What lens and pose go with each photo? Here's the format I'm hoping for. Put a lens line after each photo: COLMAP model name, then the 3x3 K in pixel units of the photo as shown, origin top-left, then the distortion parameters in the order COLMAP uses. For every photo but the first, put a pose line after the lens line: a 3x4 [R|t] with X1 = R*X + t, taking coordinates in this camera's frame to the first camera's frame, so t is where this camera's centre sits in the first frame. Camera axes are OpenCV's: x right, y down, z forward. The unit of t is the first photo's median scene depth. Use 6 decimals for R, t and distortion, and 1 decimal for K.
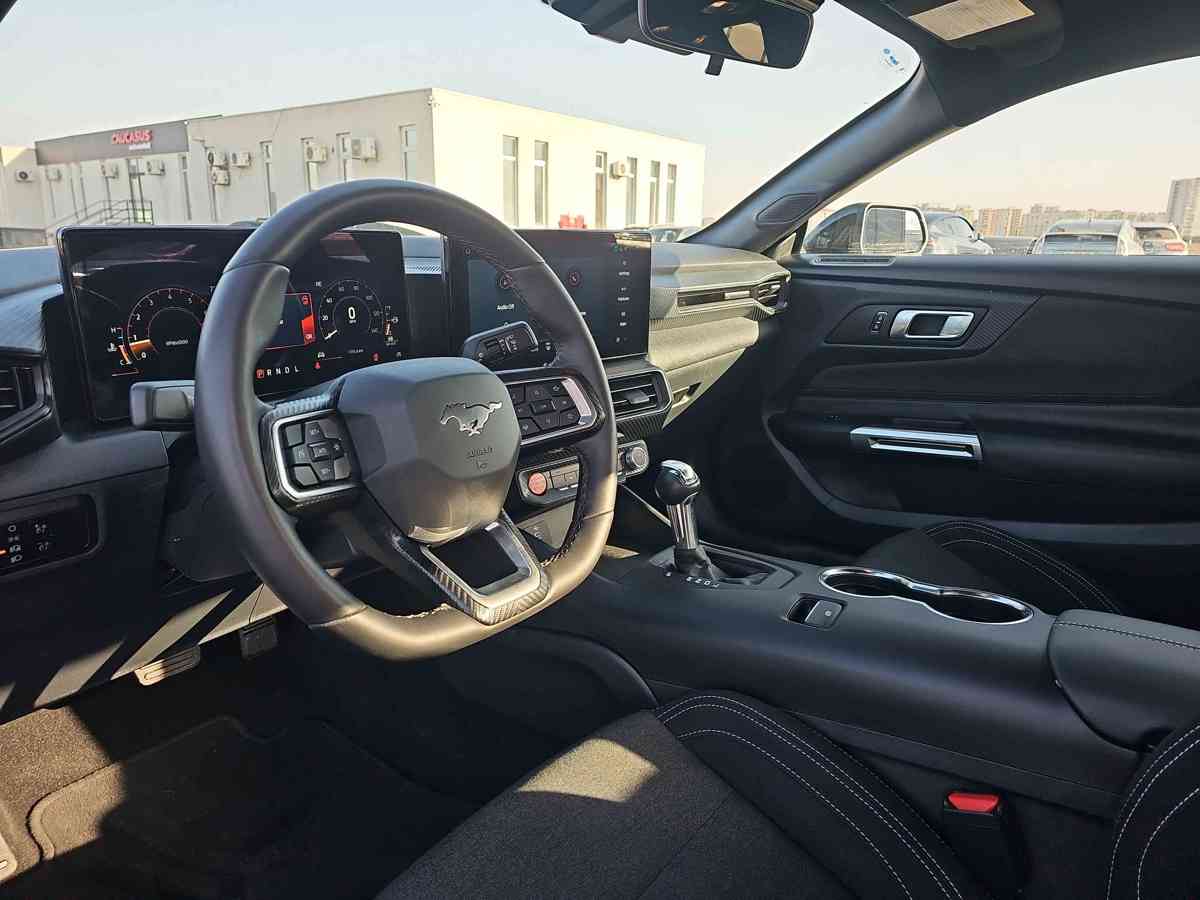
lens RADIAL K [[794.5, 0, 594.3], [0, 794.5, 430.7], [0, 0, 1]] dist [0.066775, -0.062651]
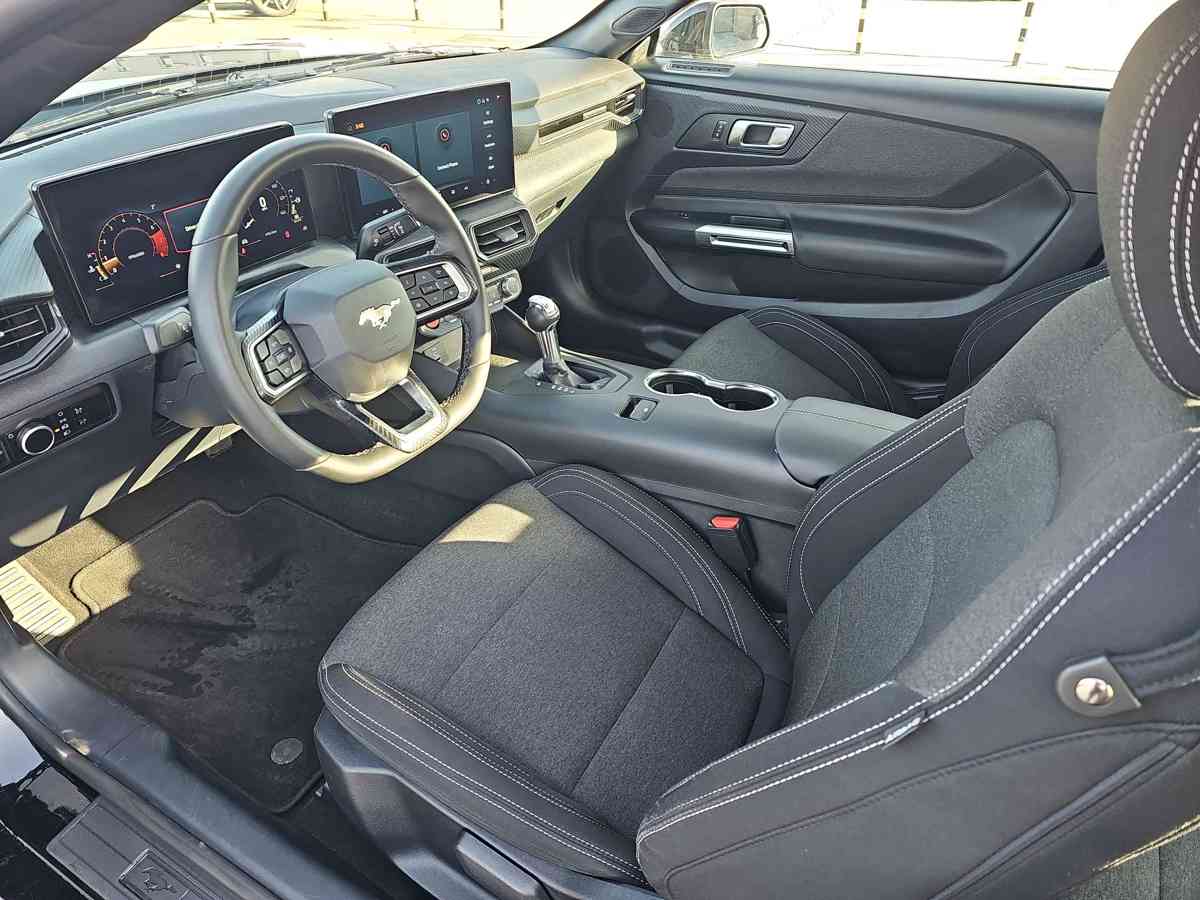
lens RADIAL K [[794.5, 0, 594.3], [0, 794.5, 430.7], [0, 0, 1]] dist [0.066775, -0.062651]
pose [[0.991165, -0.076892, 0.108072, 0.040268], [0.037535, 0.944114, 0.327475, -0.202952], [-0.127213, -0.320525, 0.938659, -0.334935]]
